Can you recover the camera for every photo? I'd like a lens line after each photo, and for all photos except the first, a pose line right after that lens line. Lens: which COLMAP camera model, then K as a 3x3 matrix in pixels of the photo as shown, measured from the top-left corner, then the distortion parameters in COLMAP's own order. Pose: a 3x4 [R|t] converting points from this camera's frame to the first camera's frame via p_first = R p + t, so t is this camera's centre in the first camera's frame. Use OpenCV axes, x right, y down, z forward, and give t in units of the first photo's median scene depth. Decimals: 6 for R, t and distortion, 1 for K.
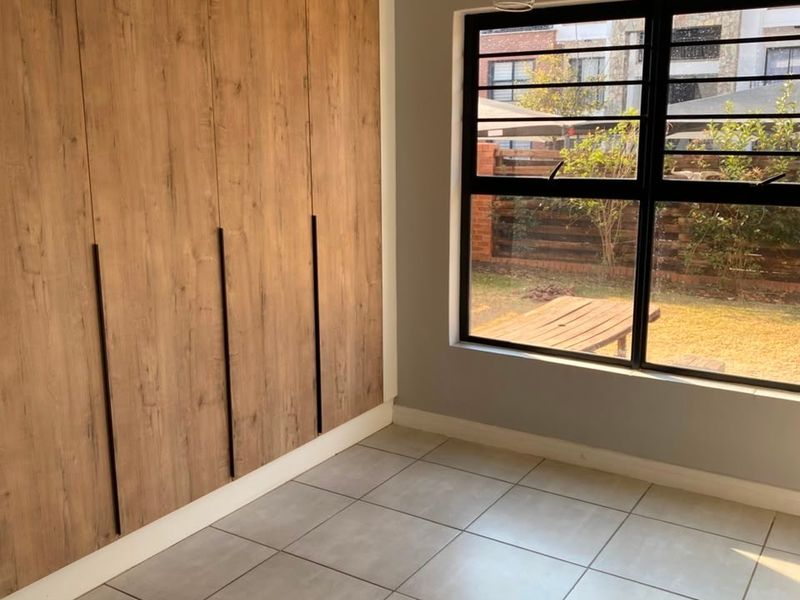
lens RADIAL K [[817.4, 0, 399.6], [0, 817.4, 298.6], [0, 0, 1]] dist [0.016154, 0.000000]
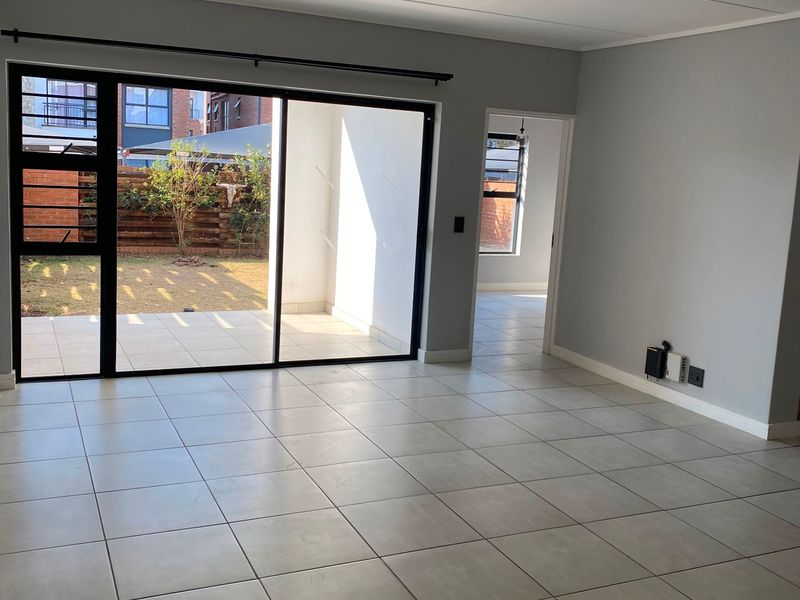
lens RADIAL K [[817.4, 0, 399.4], [0, 817.4, 299.8], [0, 0, 1]] dist [0.016154, 0.000000]
pose [[0.548927, -0.103066, 0.829492, -2.127256], [0.109312, 0.992698, 0.051006, 0.062592], [-0.828692, 0.062675, 0.556185, -0.359176]]
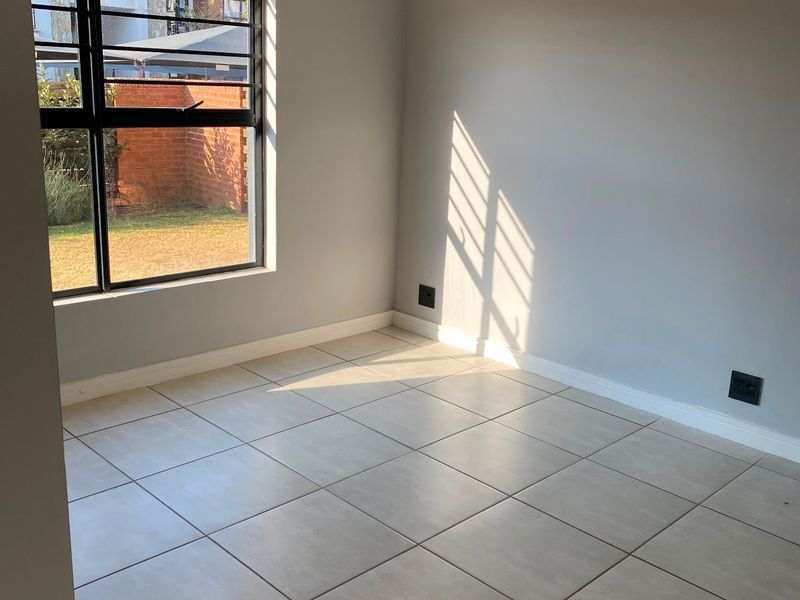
lens RADIAL K [[817.4, 0, 398.1], [0, 817.4, 301.7], [0, 0, 1]] dist [0.016154, 0.000000]
pose [[0.232743, -0.251495, 0.939458, -0.628813], [0.155528, 0.963178, 0.219314, -0.075411], [-0.960022, 0.095069, 0.263287, 0.375947]]
